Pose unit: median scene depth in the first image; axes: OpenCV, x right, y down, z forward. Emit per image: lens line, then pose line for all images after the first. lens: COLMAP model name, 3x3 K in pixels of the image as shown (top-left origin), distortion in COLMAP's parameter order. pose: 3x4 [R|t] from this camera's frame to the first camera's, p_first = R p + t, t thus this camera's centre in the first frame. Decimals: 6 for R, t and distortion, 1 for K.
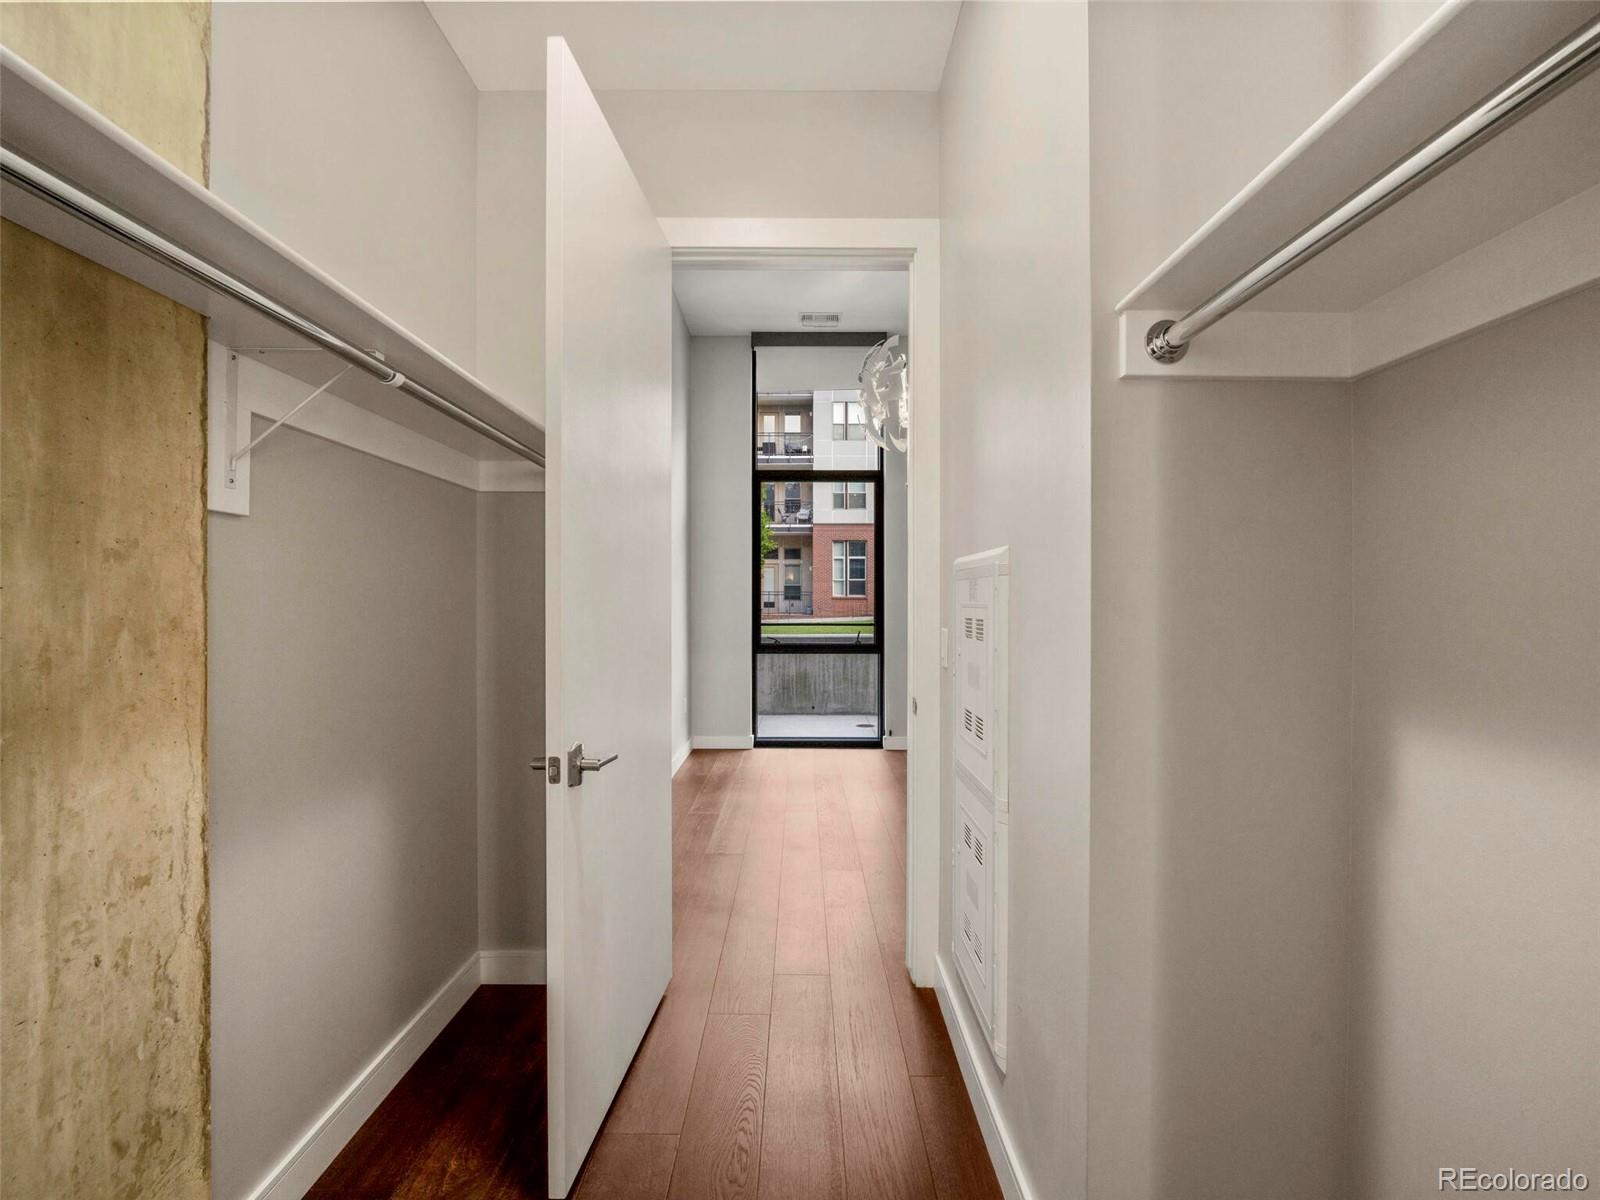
lens RADIAL K [[652.7, 0, 799.8], [0, 652.7, 597.5], [0, 0, 1]] dist [0.000073, -0.000001]
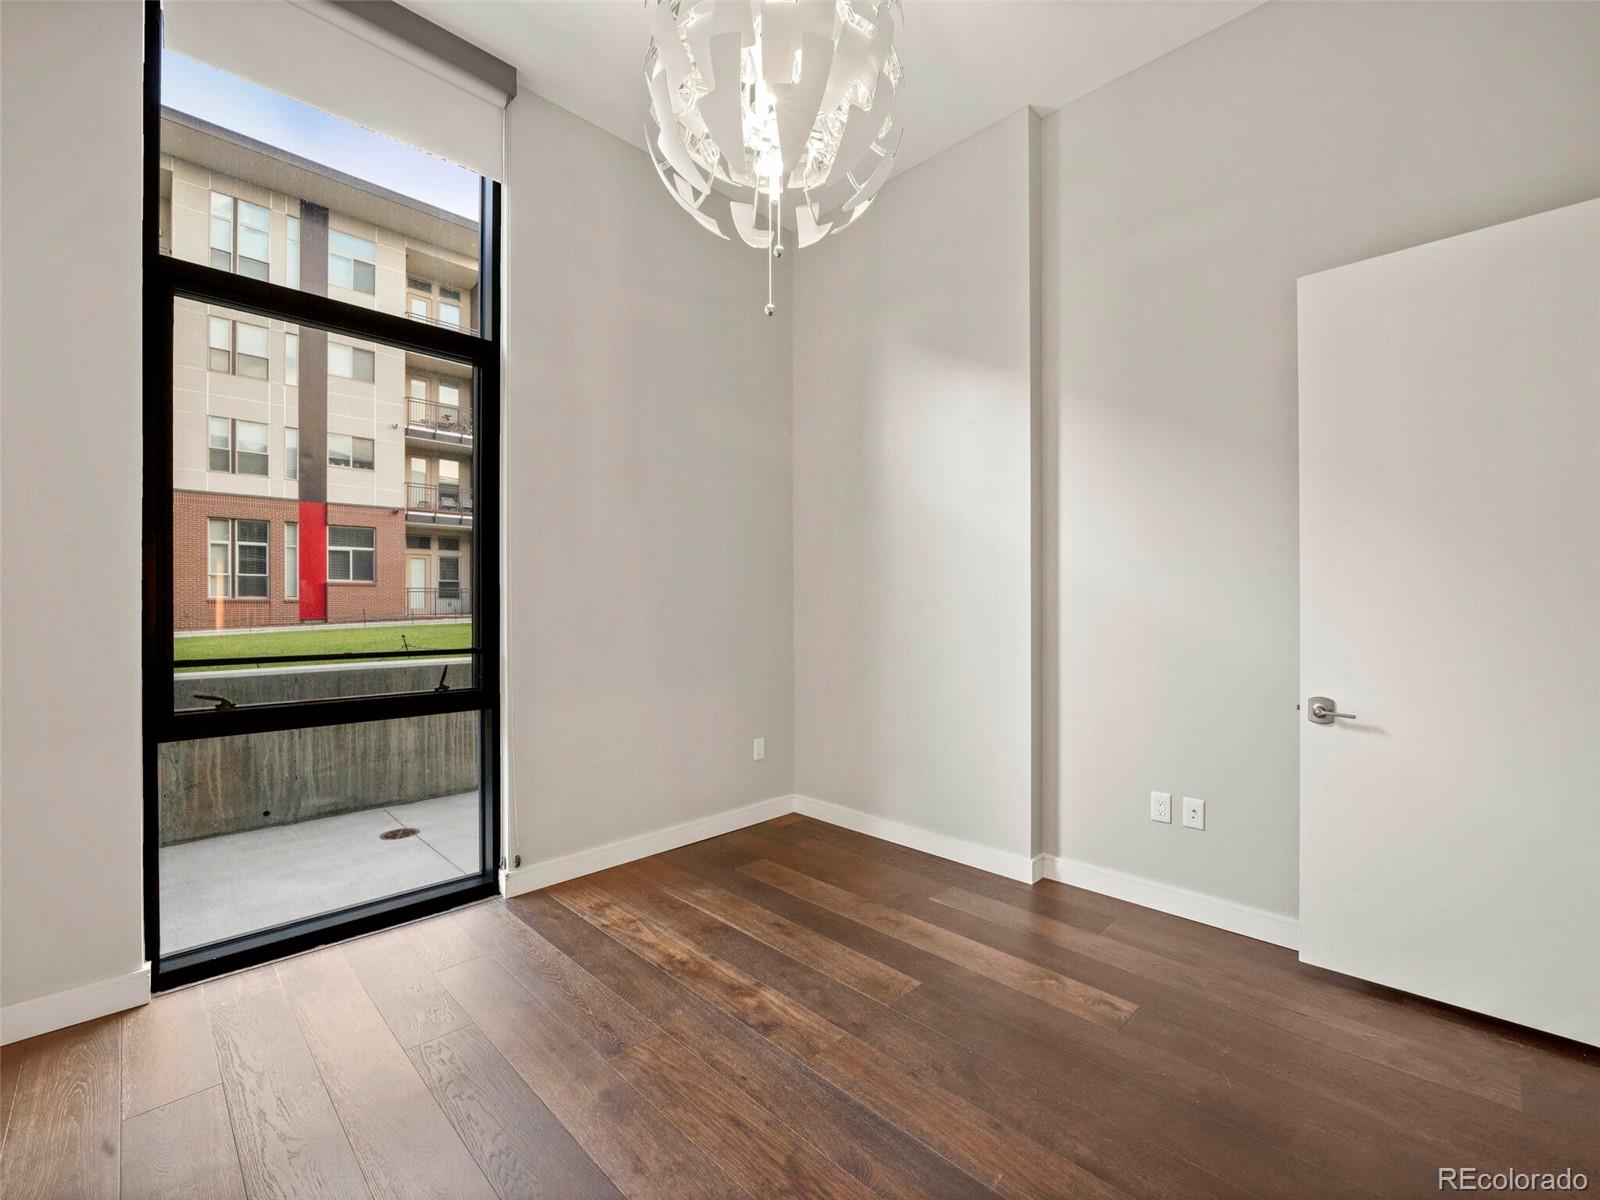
lens RADIAL K [[682.9, 0, 789.8], [0, 682.9, 602.5], [0, 0, 1]] dist [-0.010013, 0.000038]
pose [[0.714338, -0.001567, 0.699799, -0.057828], [-0.000370, 0.999997, 0.002617, 0.002780], [-0.699801, -0.002129, 0.714335, 0.338454]]
